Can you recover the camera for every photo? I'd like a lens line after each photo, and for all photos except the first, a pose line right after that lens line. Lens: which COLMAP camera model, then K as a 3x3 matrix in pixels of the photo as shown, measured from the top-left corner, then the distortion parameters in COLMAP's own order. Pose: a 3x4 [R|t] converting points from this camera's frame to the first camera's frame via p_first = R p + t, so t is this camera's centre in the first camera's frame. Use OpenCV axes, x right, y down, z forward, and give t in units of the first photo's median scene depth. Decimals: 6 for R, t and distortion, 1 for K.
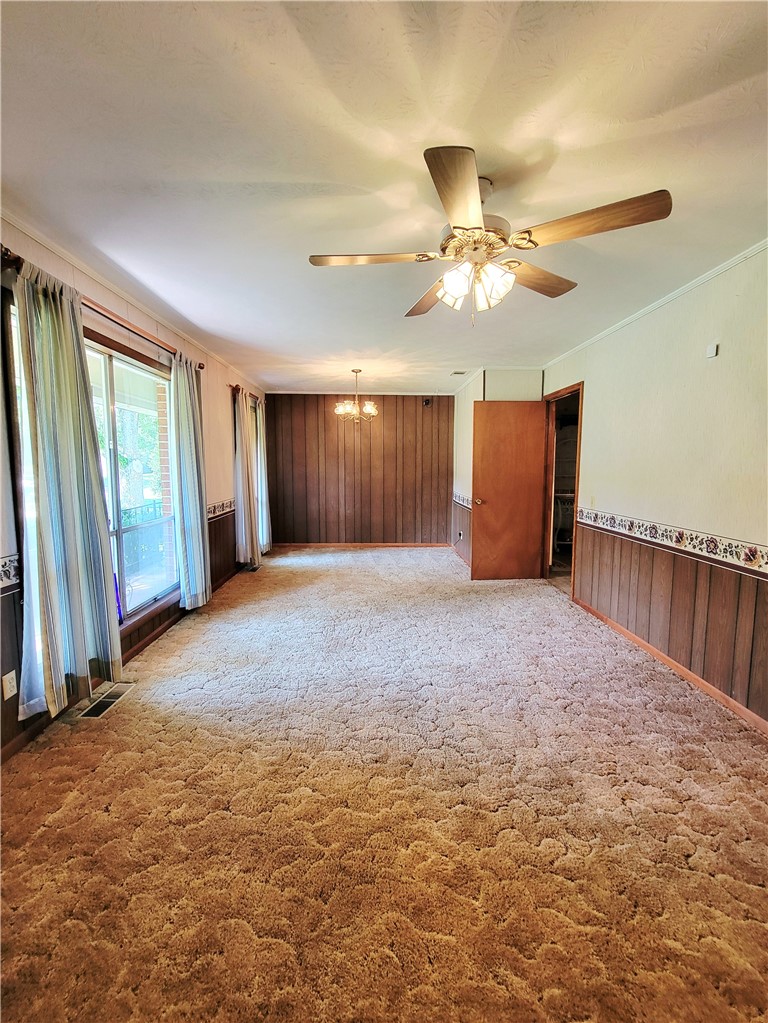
lens RADIAL K [[417.7, 0, 382.3], [0, 417.7, 507.7], [0, 0, 1]] dist [-0.000665, -0.000393]
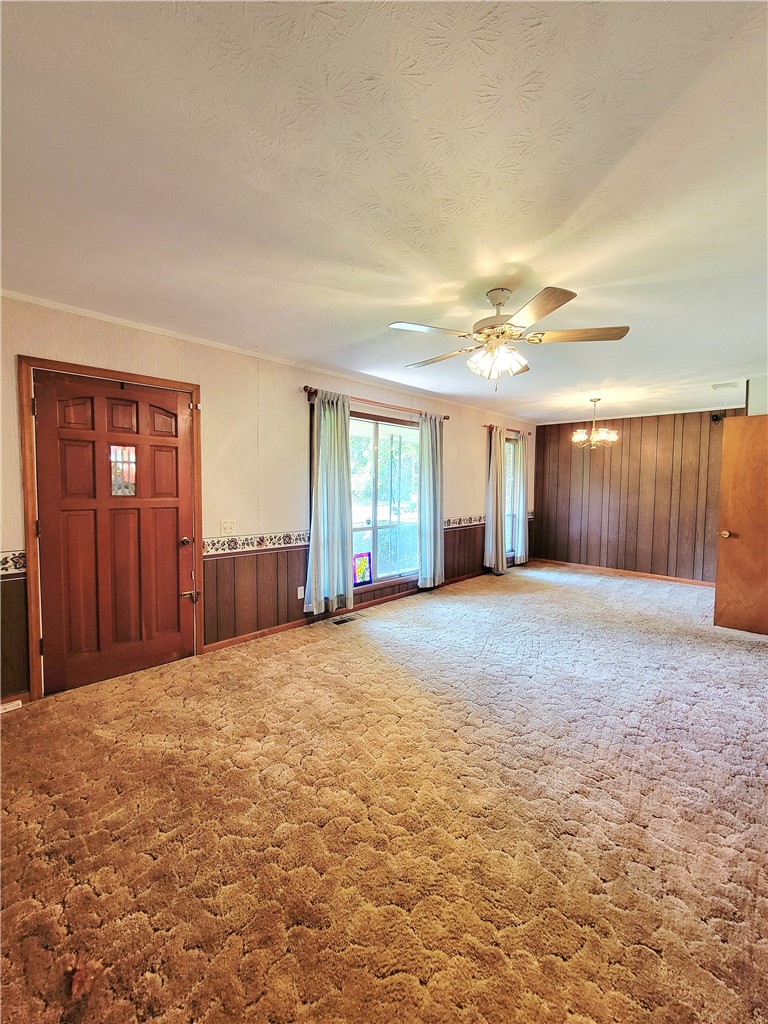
lens RADIAL K [[418.1, 0, 412.5], [0, 418.1, 511.3], [0, 0, 1]] dist [-0.000665, -0.000393]
pose [[0.720894, 0.051462, -0.691132, 0.428711], [-0.081056, 0.996656, -0.010335, -0.001167], [0.688289, 0.063471, 0.722655, -0.068234]]
